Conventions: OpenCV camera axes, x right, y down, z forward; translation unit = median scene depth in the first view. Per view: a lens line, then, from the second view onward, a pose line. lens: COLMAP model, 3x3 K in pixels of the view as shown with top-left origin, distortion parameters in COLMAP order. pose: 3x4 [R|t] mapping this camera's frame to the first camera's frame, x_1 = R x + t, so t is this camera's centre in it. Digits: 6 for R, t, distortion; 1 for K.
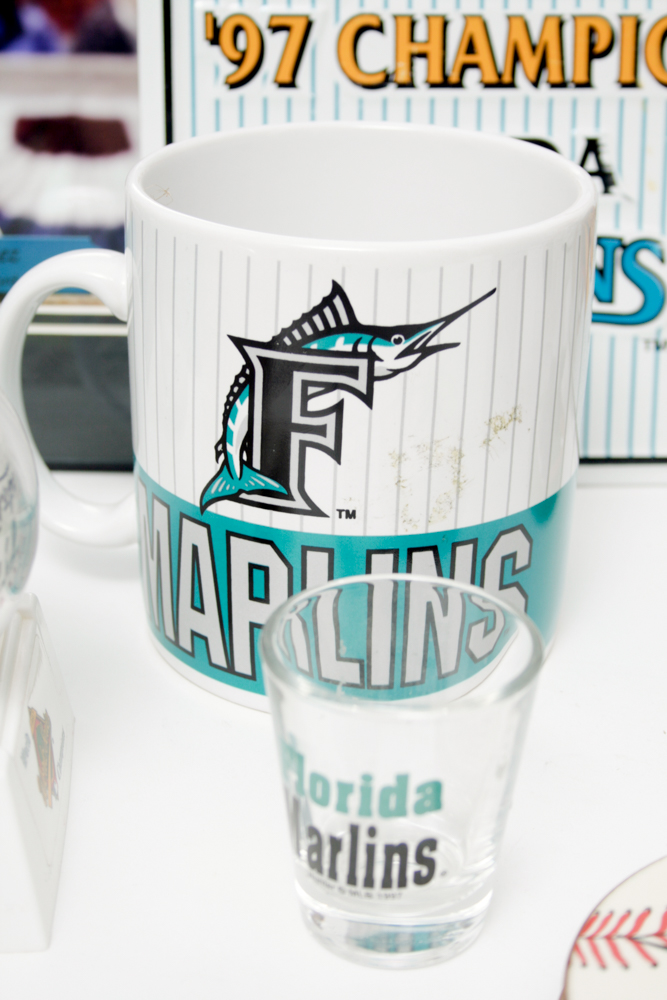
lens RADIAL K [[1789.9, 0, 338.7], [0, 1789.9, 503.0], [0, 0, 1]] dist [0.012198, 0.000000]
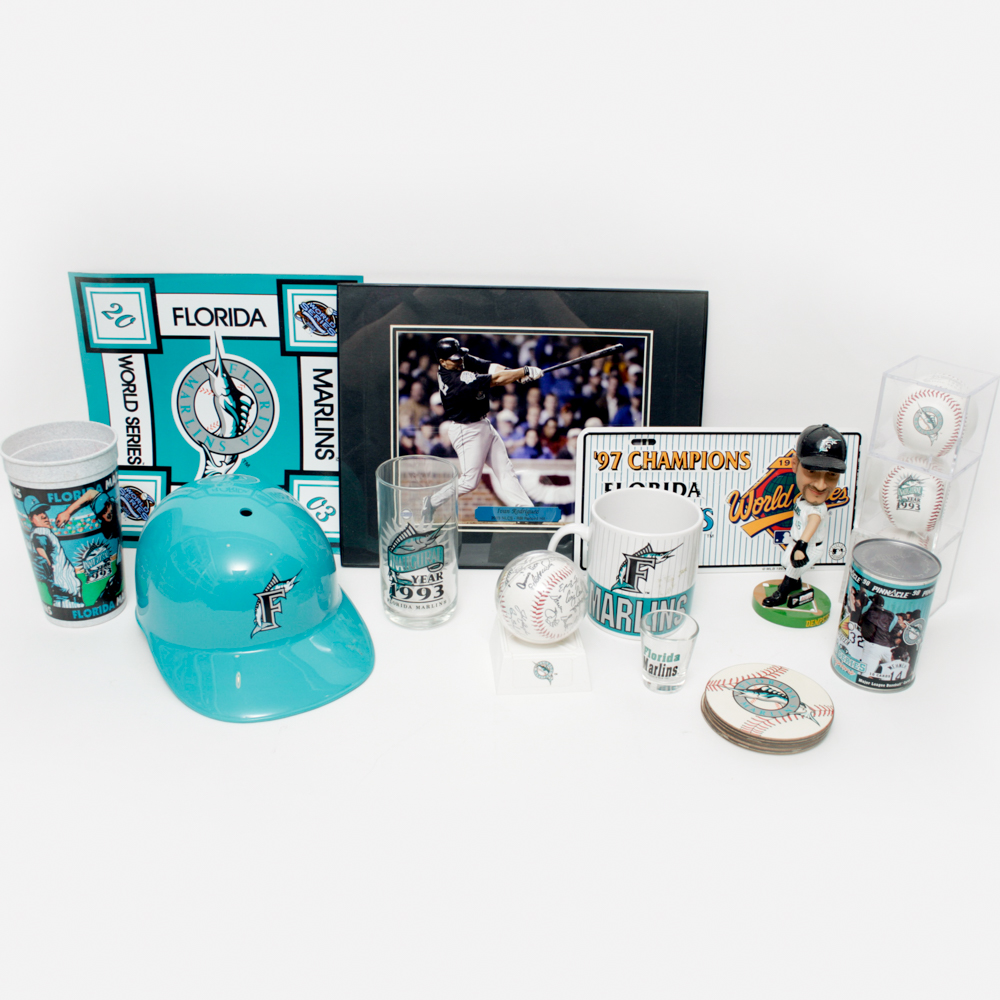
lens RADIAL K [[1061.1, 0, 501.1], [0, 1061.1, 501.1], [0, 0, 1]] dist [-0.122711, 0.000000]
pose [[0.999230, 0.000215, 0.039232, -0.434702], [-0.000767, 0.999901, 0.014061, -0.243335], [-0.039225, -0.014081, 0.999131, -1.485666]]
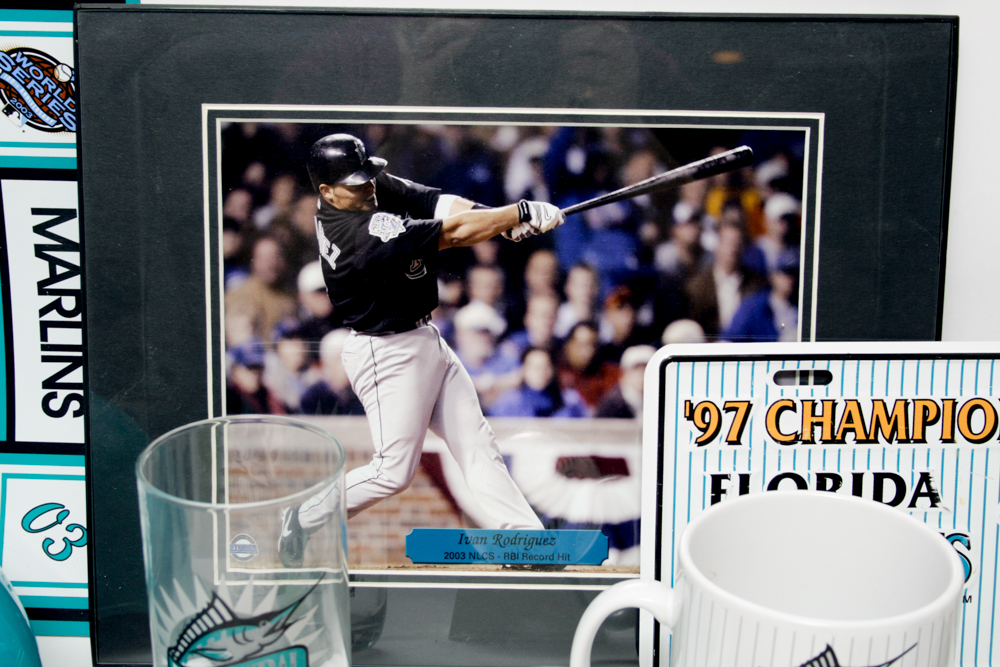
lens RADIAL K [[1607.3, 0, 496.8], [0, 1607.3, 330.5], [0, 0, 1]] dist [-0.004656, 0.000000]
pose [[0.999930, 0.000524, 0.011781, -0.314294], [0.000050, 0.998816, -0.048657, -0.323861], [-0.011793, 0.048654, 0.998746, -0.518160]]
